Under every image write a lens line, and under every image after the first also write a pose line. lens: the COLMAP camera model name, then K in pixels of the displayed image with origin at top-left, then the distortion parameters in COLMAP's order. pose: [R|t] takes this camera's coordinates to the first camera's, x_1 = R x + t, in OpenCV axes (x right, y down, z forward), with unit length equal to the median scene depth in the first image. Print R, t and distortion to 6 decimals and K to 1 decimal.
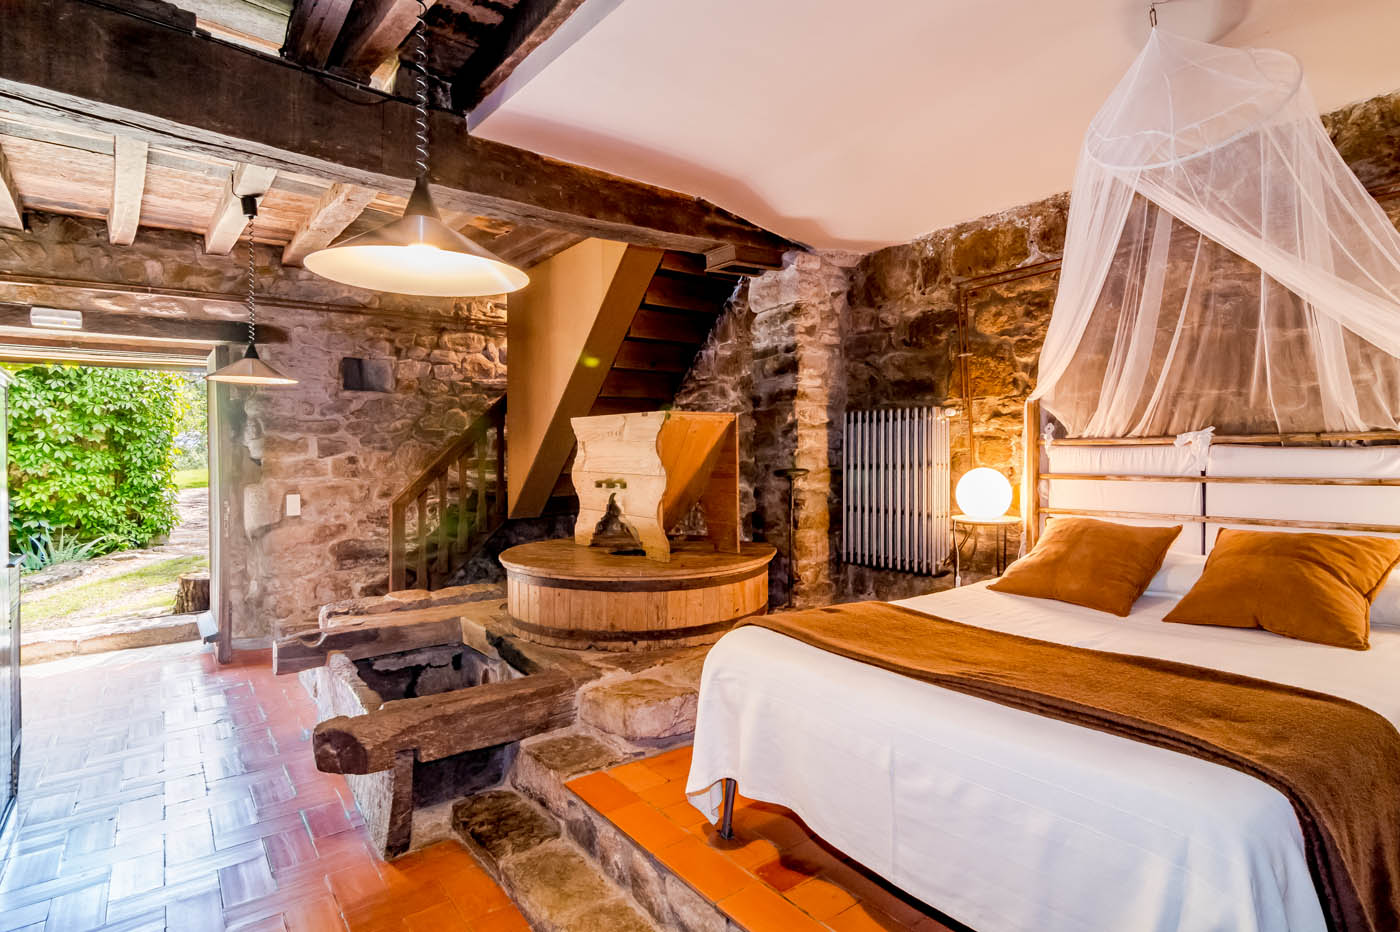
lens RADIAL K [[689.9, 0, 701.1], [0, 689.9, 465.2], [0, 0, 1]] dist [-0.000972, 0.000274]
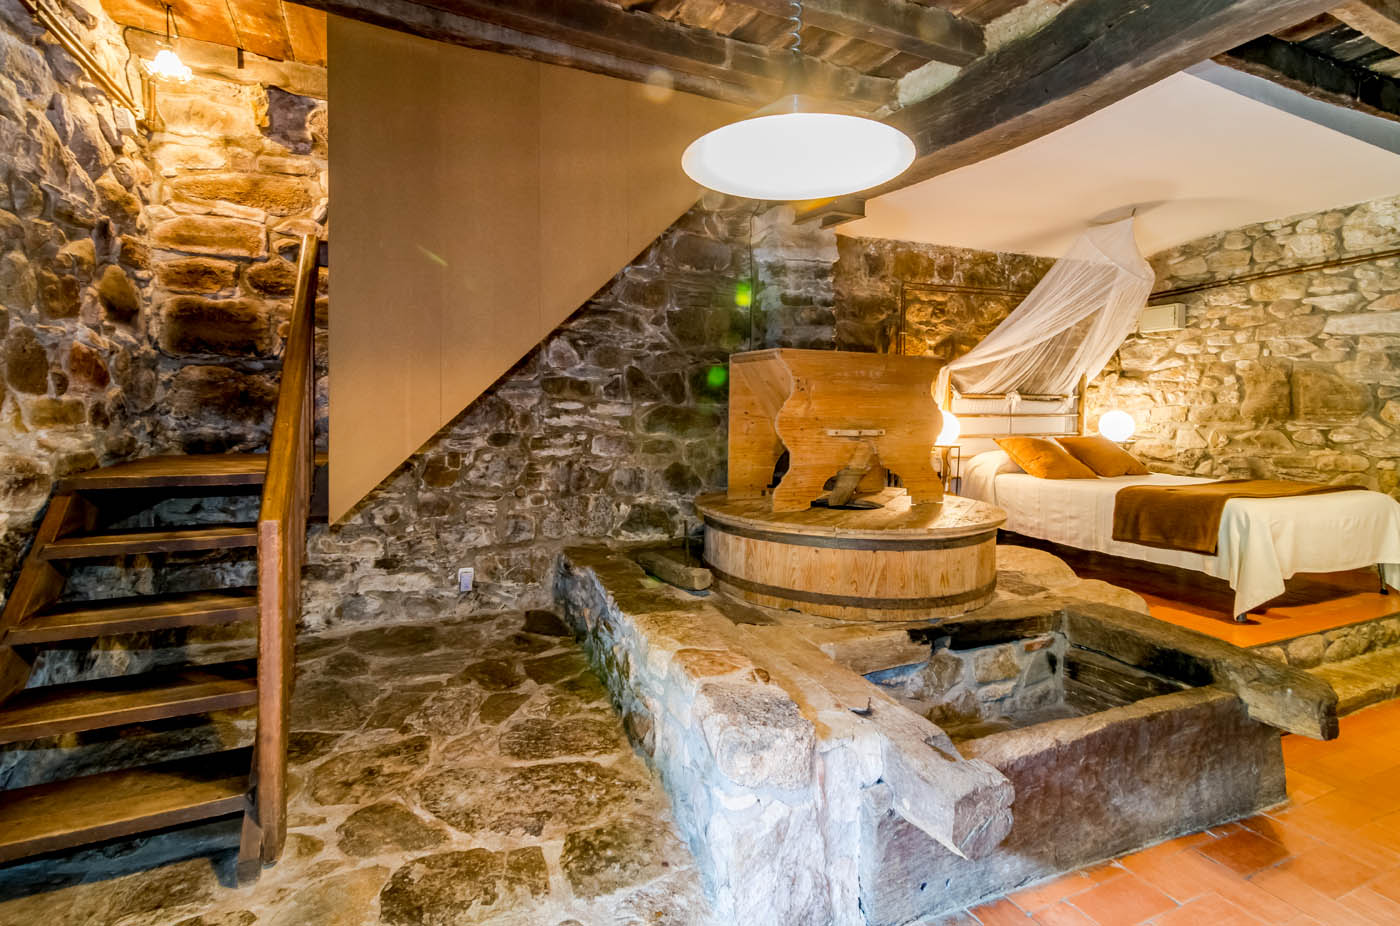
lens RADIAL K [[689.9, 0, 700.8], [0, 689.9, 457.5], [0, 0, 1]] dist [-0.000972, 0.000274]
pose [[0.261562, -0.056228, 0.963548, -1.102334], [0.008509, 0.998397, 0.055952, 0.016275], [-0.965149, -0.006436, 0.261621, 0.987695]]
